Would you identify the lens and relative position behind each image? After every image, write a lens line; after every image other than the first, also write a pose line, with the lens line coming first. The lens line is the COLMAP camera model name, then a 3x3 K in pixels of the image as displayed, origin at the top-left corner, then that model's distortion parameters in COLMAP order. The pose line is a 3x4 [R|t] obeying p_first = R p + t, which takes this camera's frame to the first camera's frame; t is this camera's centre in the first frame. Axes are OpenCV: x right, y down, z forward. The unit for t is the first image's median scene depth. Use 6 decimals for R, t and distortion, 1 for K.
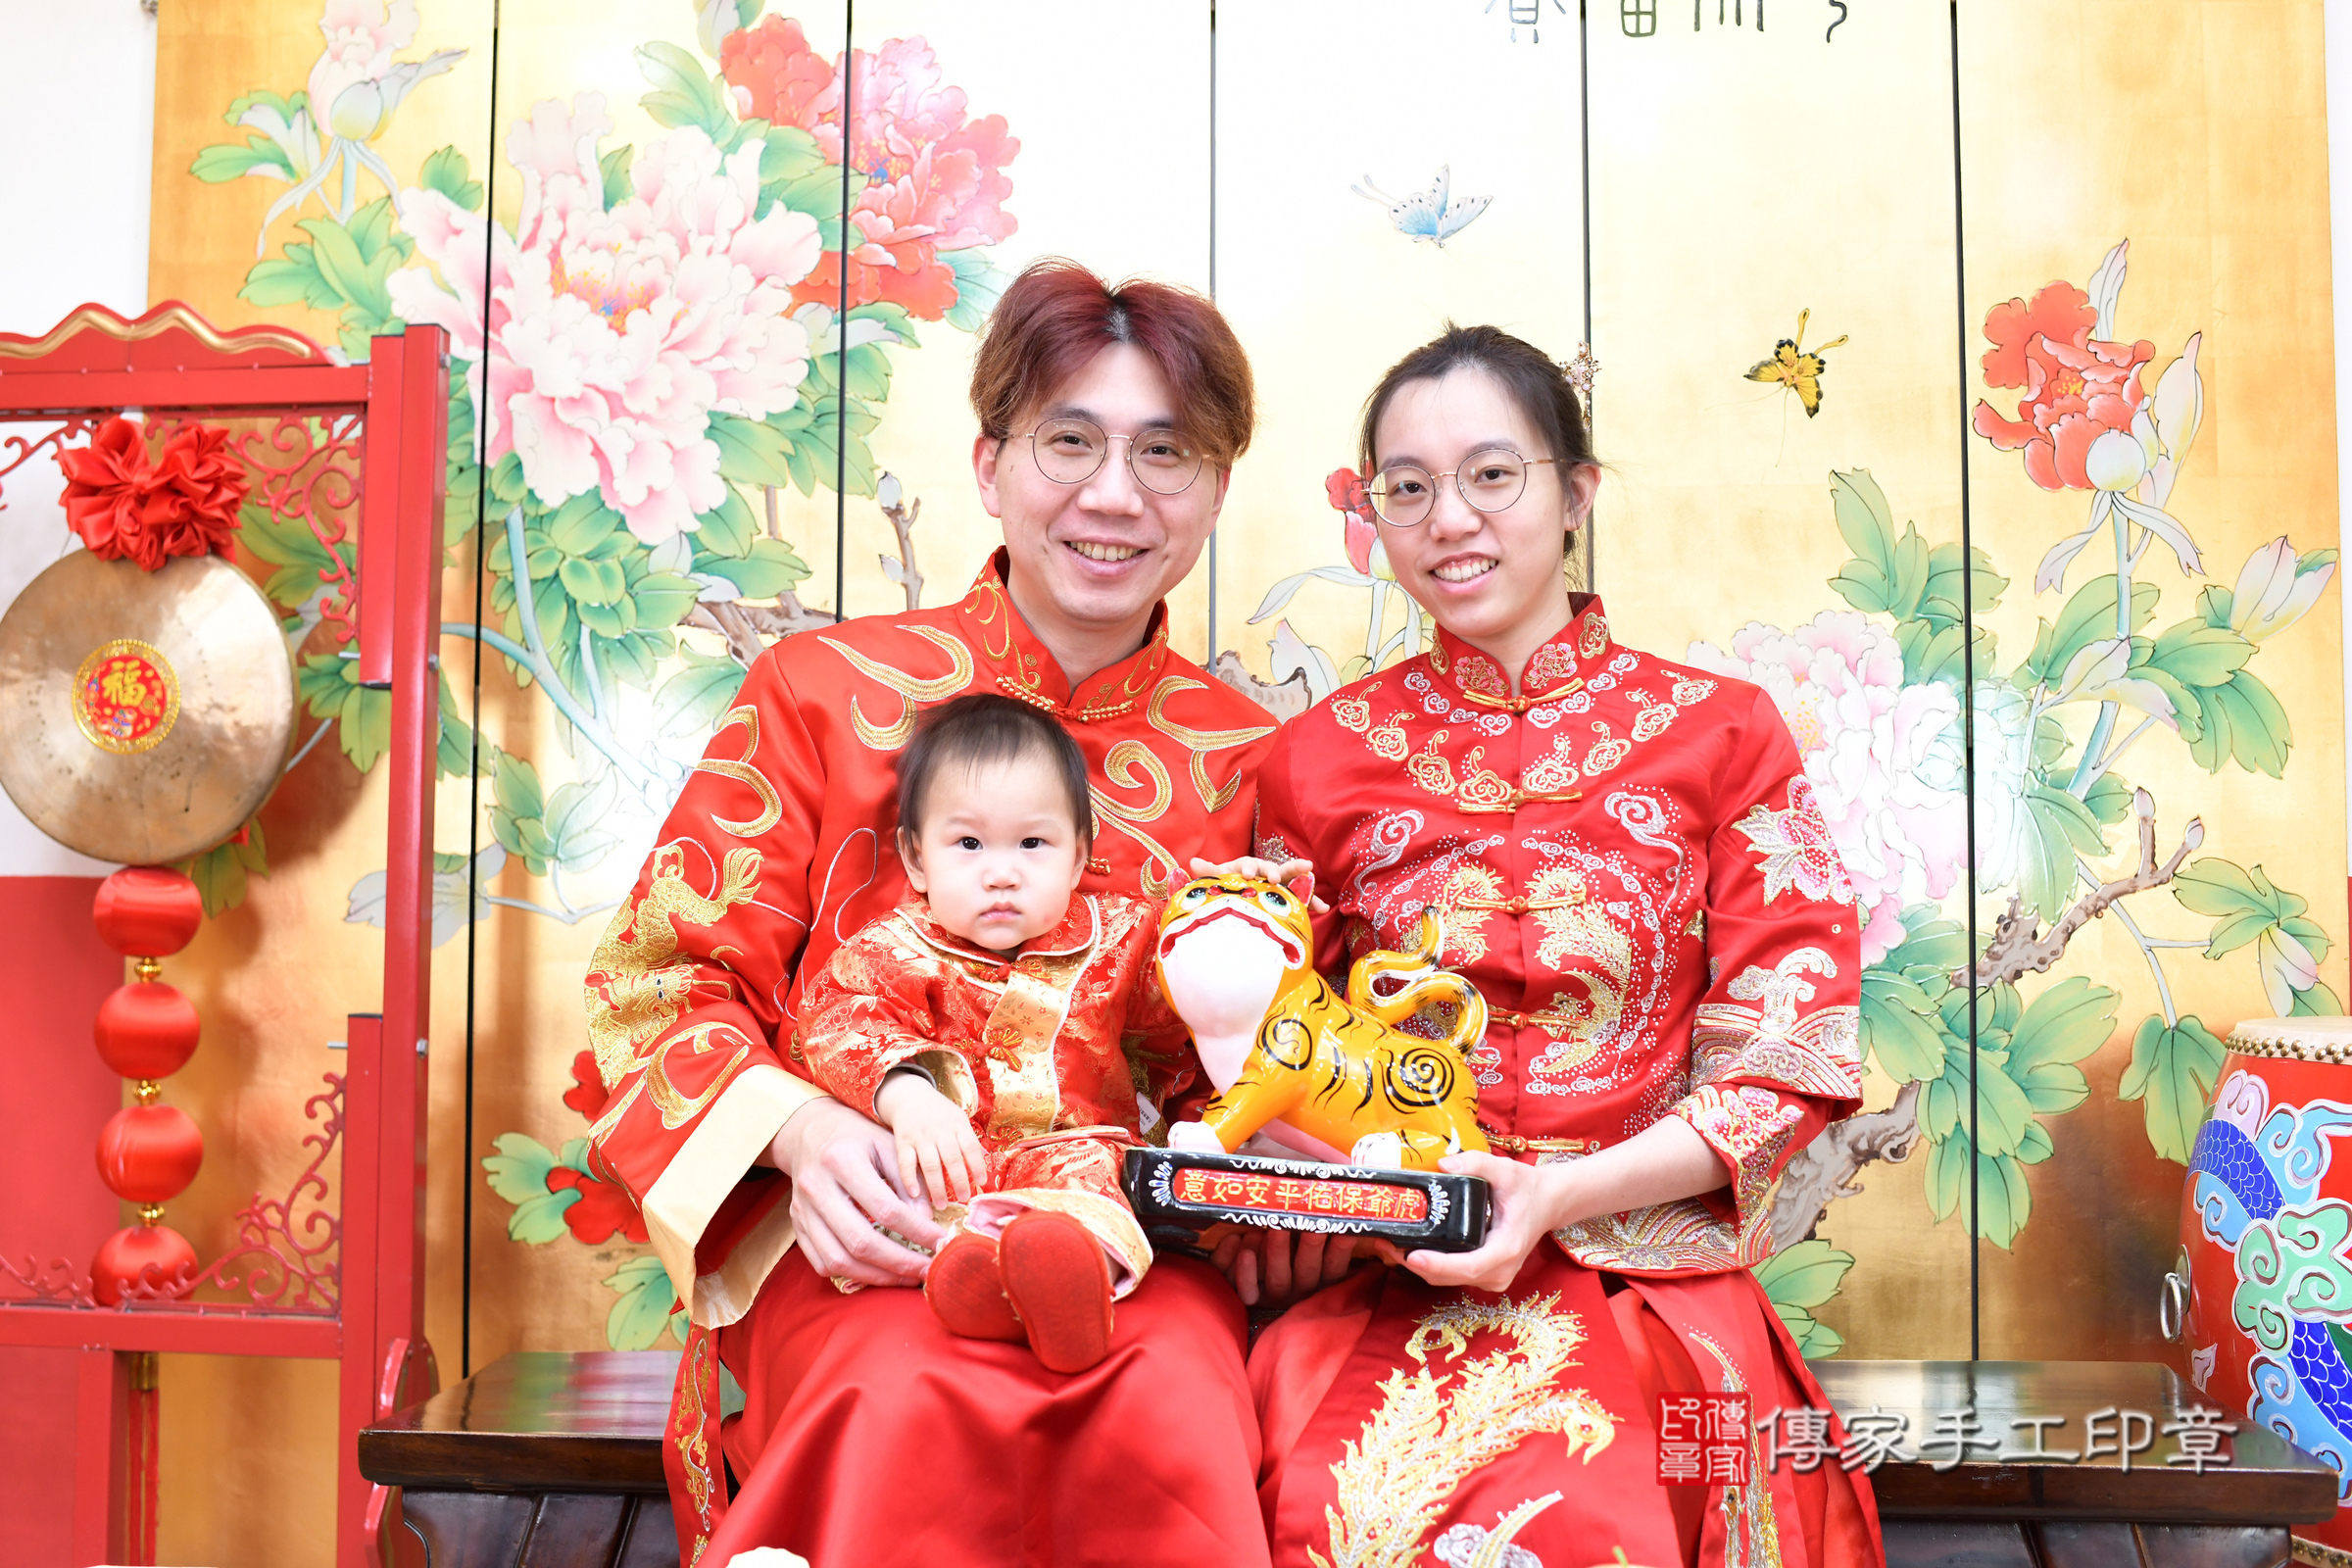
lens RADIAL K [[2410.5, 0, 1168.9], [0, 2410.5, 779.0], [0, 0, 1]] dist [-0.052252, 0.000000]
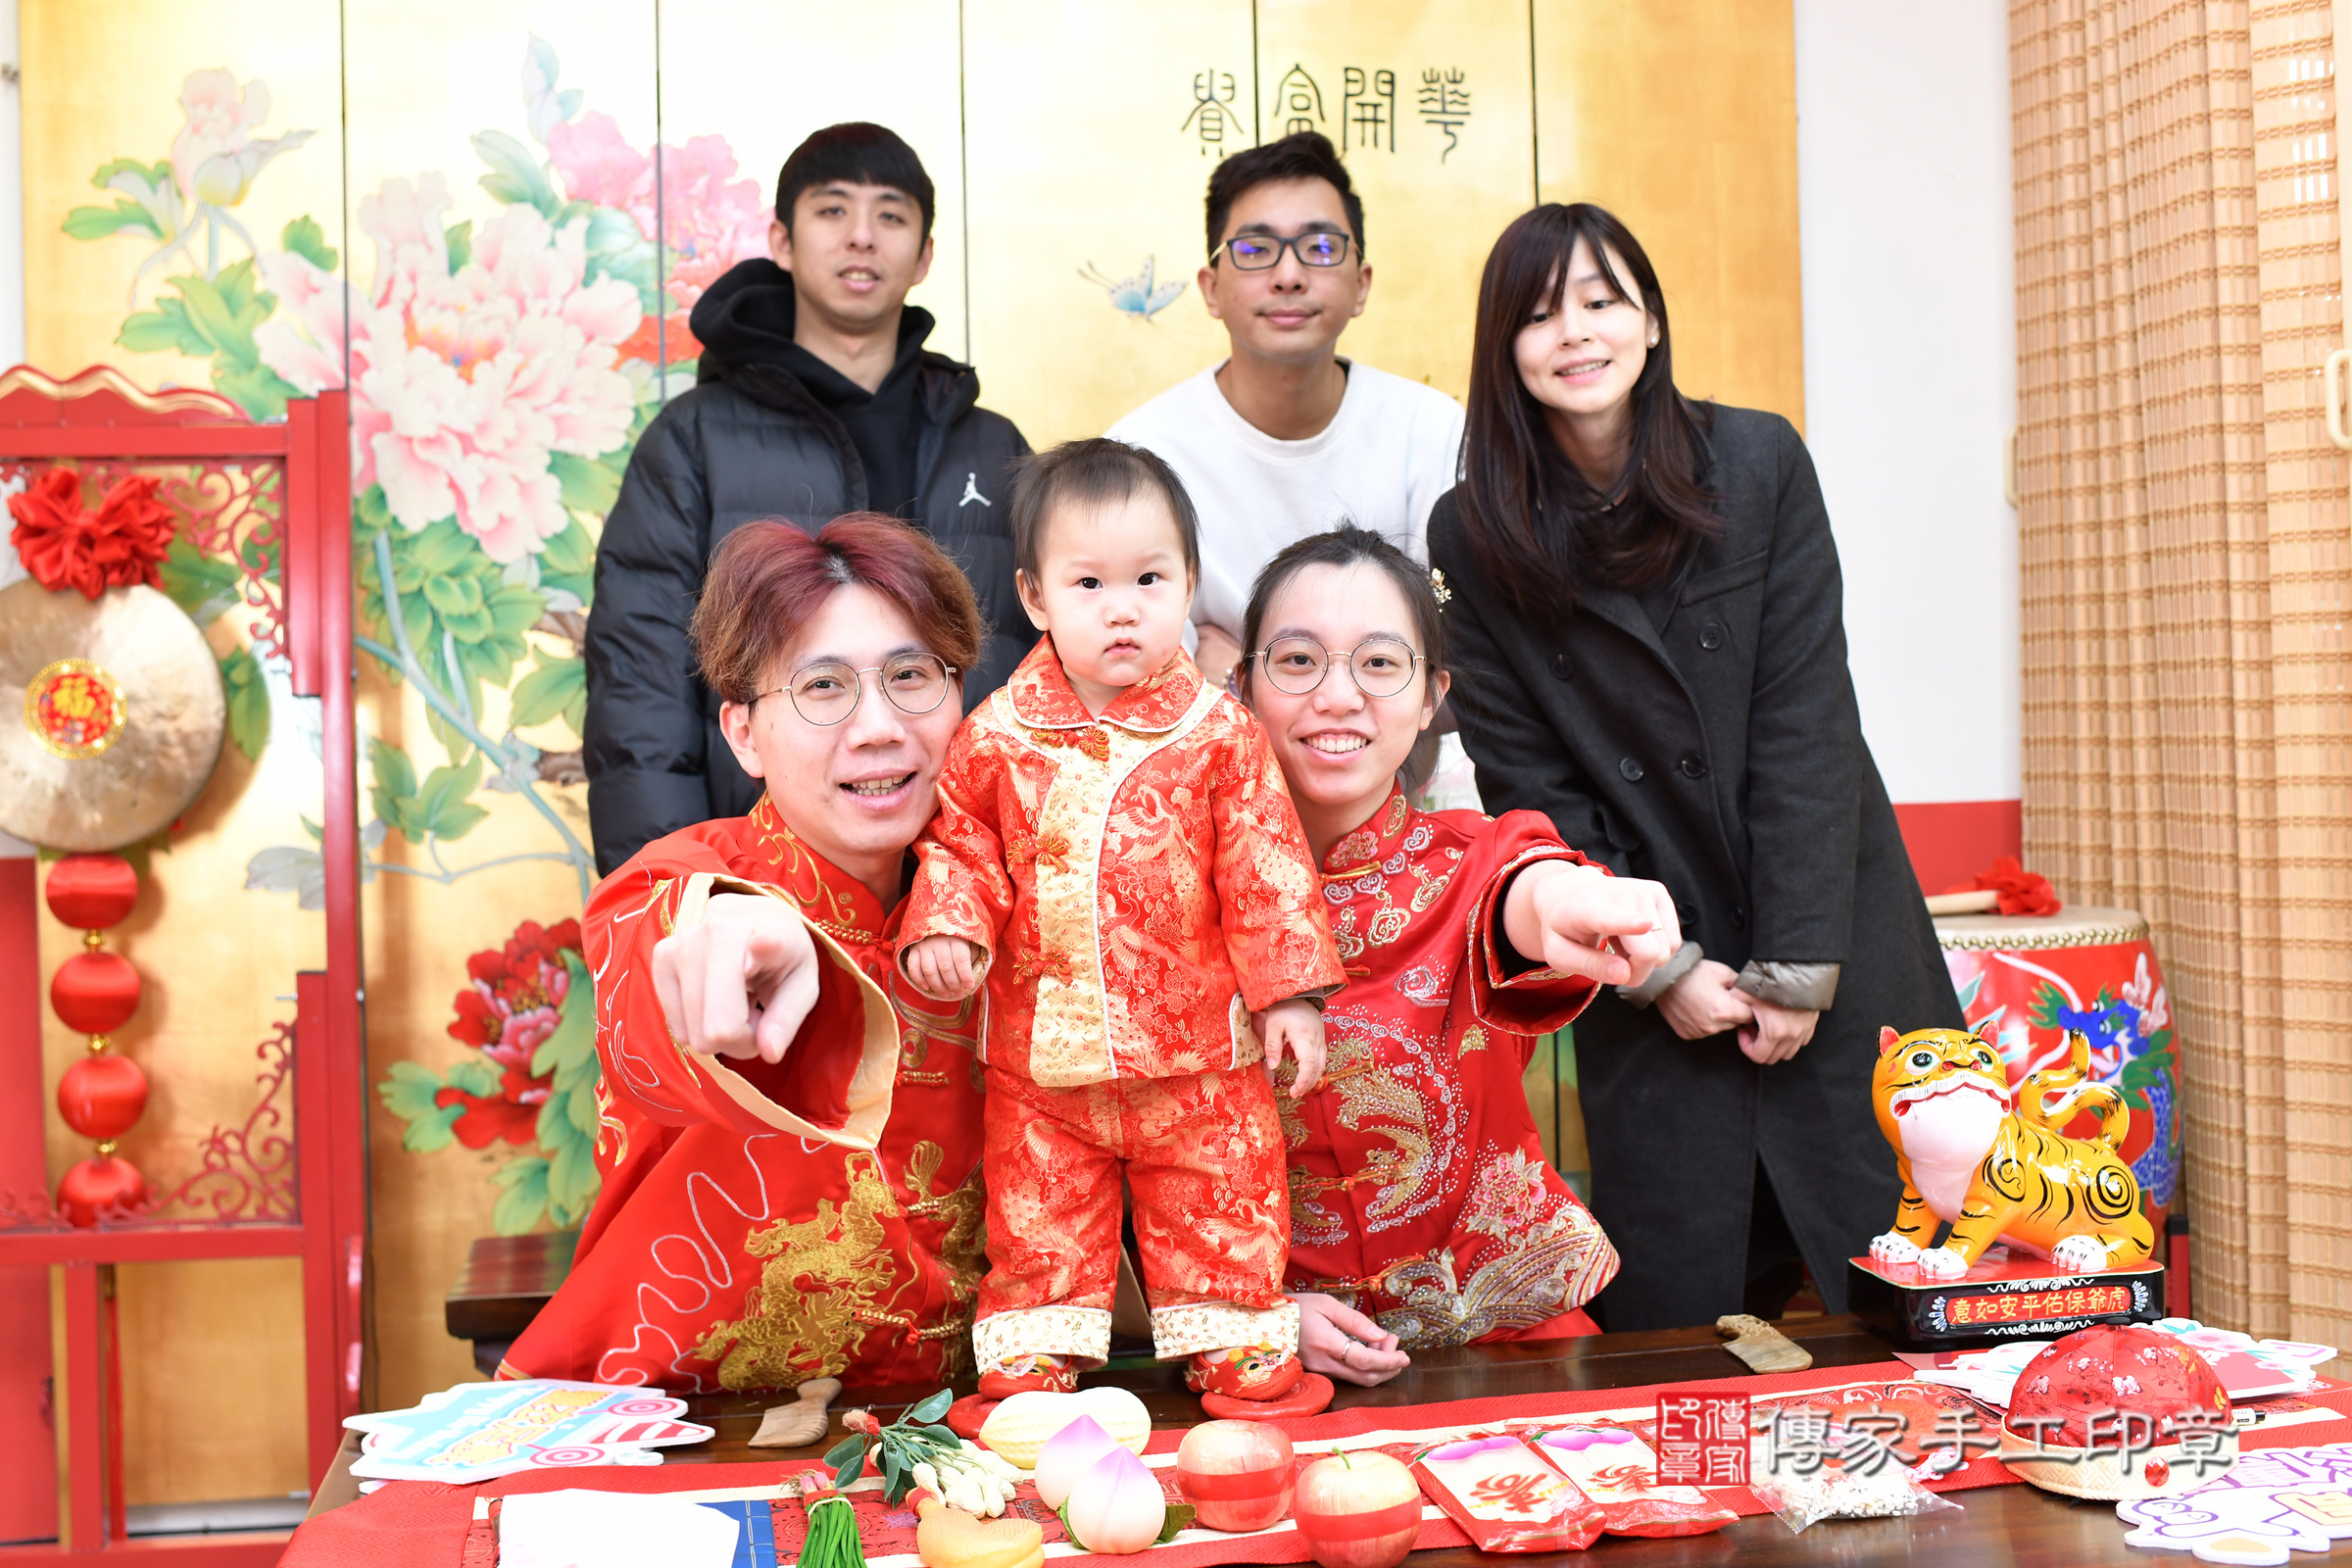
lens RADIAL K [[2589.7, 0, 1162.7], [0, 2589.7, 774.5], [0, 0, 1]] dist [-0.047777, 0.000000]
pose [[0.969430, -0.026760, 0.243906, -0.217314], [0.011788, 0.997967, 0.062641, -0.070685], [-0.245086, -0.057851, 0.967774, -0.323688]]
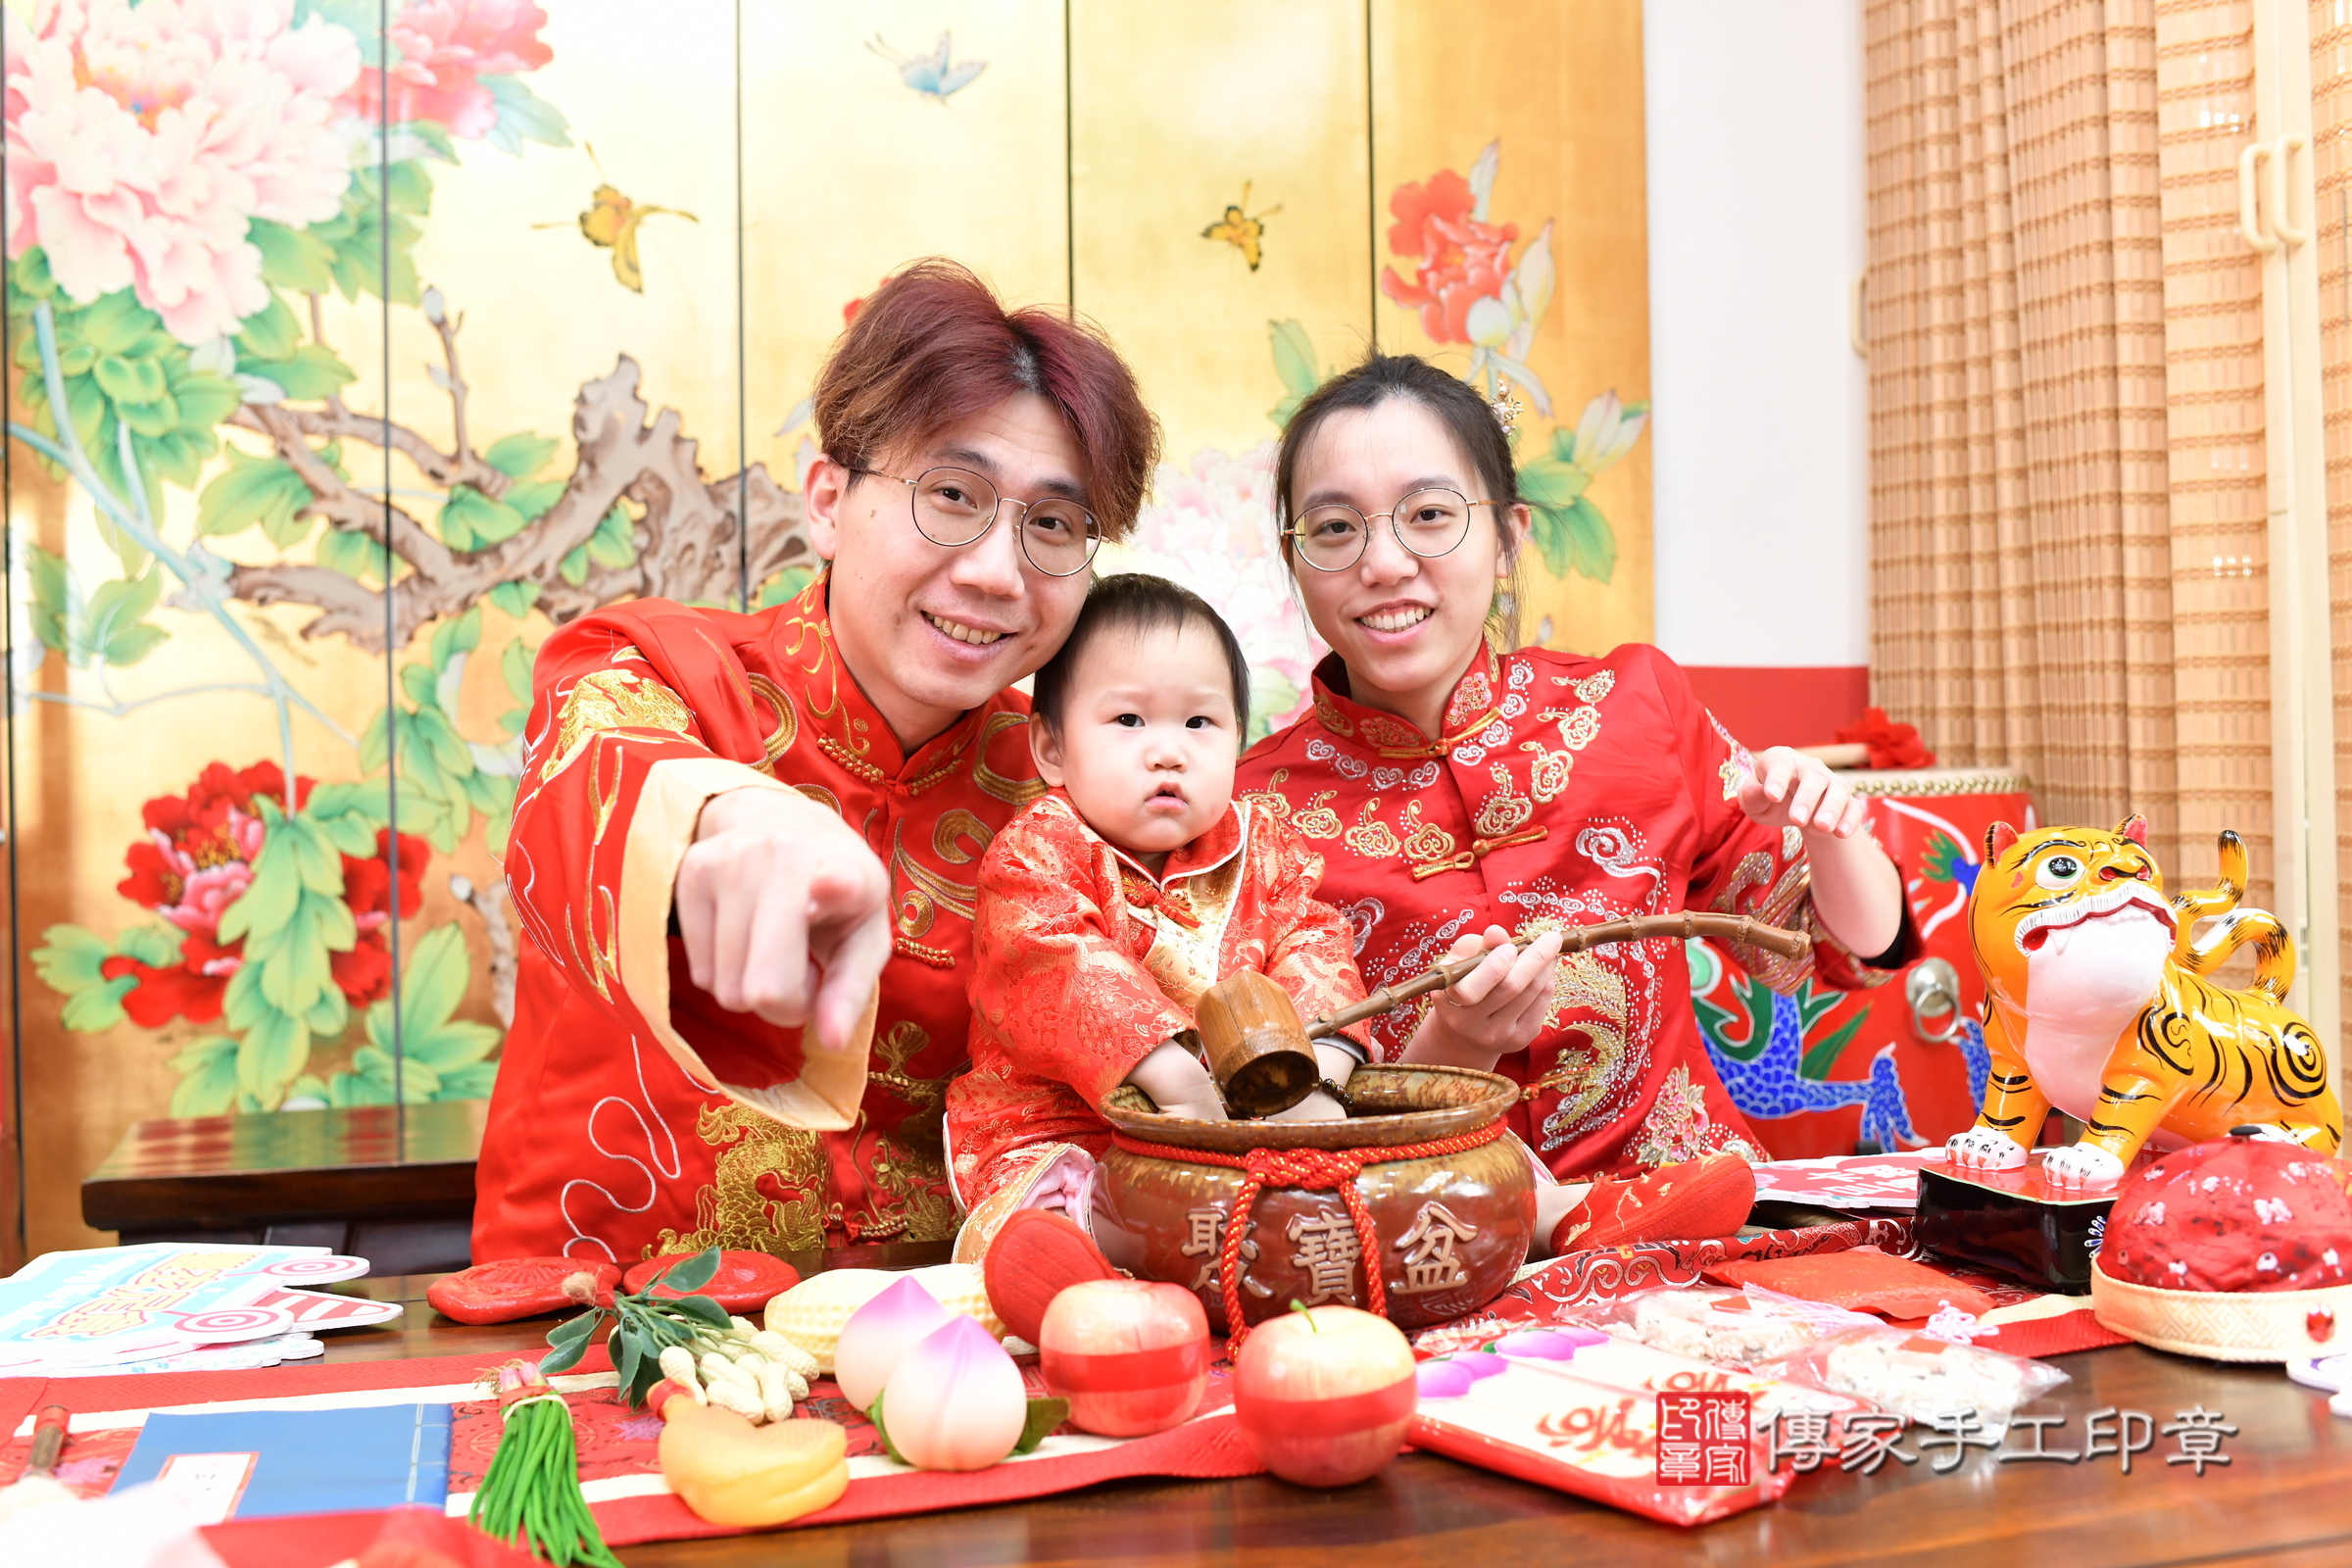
lens RADIAL K [[2410.5, 0, 1161.3], [0, 2410.5, 766.3], [0, 0, 1]] dist [-0.052252, 0.000000]
pose [[0.938747, -0.018723, 0.344098, -0.183905], [-0.002833, 0.998070, 0.062036, 0.017017], [-0.344595, -0.059211, 0.936882, -0.101095]]
